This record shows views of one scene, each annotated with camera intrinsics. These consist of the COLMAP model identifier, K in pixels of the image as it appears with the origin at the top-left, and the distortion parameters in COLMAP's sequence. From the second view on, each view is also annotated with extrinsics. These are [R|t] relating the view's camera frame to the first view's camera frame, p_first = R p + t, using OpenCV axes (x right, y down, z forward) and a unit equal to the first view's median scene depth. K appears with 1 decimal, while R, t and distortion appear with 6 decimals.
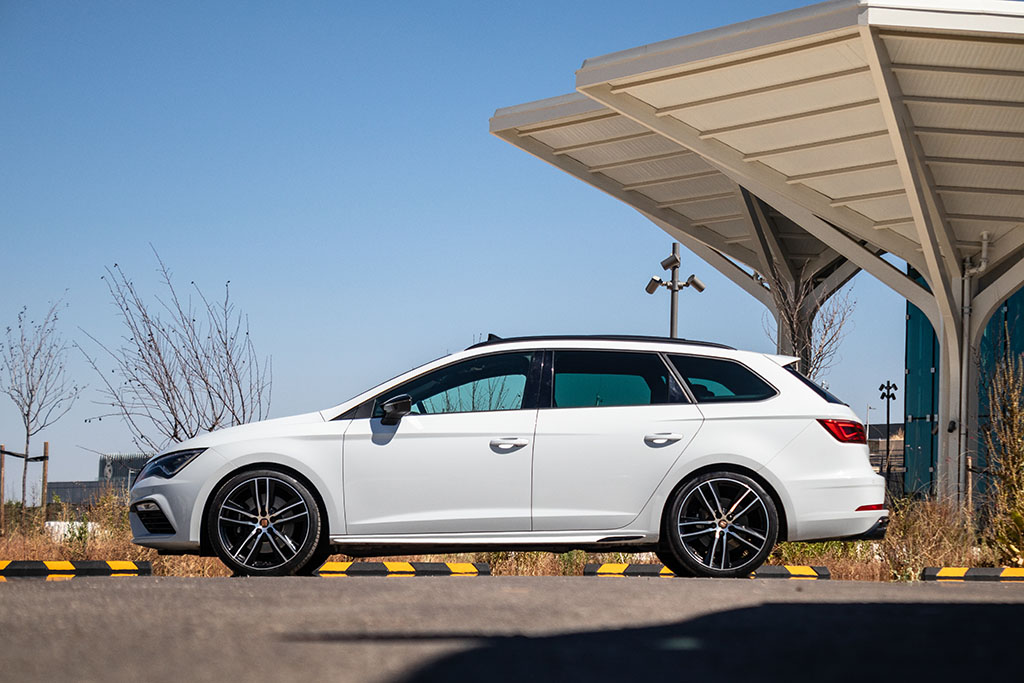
lens RADIAL K [[2482.8, 0, 510.3], [0, 2482.8, 334.3], [0, 0, 1]] dist [0.154398, 0.000000]
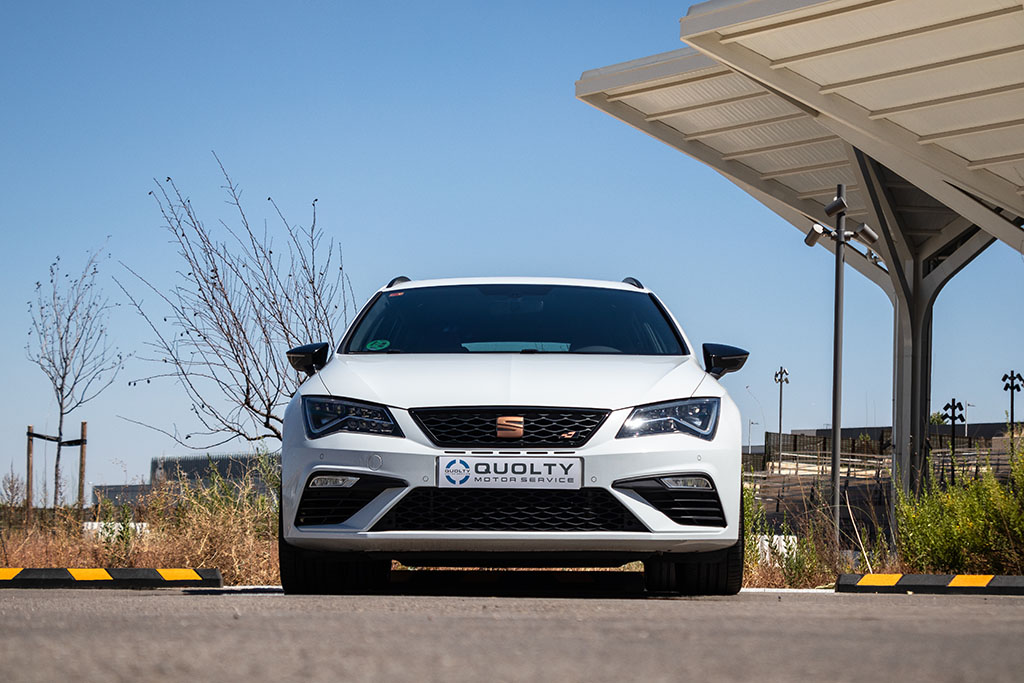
lens RADIAL K [[2482.8, 0, 502.1], [0, 2482.8, 318.5], [0, 0, 1]] dist [0.154398, 0.000000]
pose [[0.999723, -0.002468, -0.023386, -0.029994], [0.002263, 0.999959, -0.008785, 0.016781], [0.023407, 0.008729, 0.999688, 0.187652]]
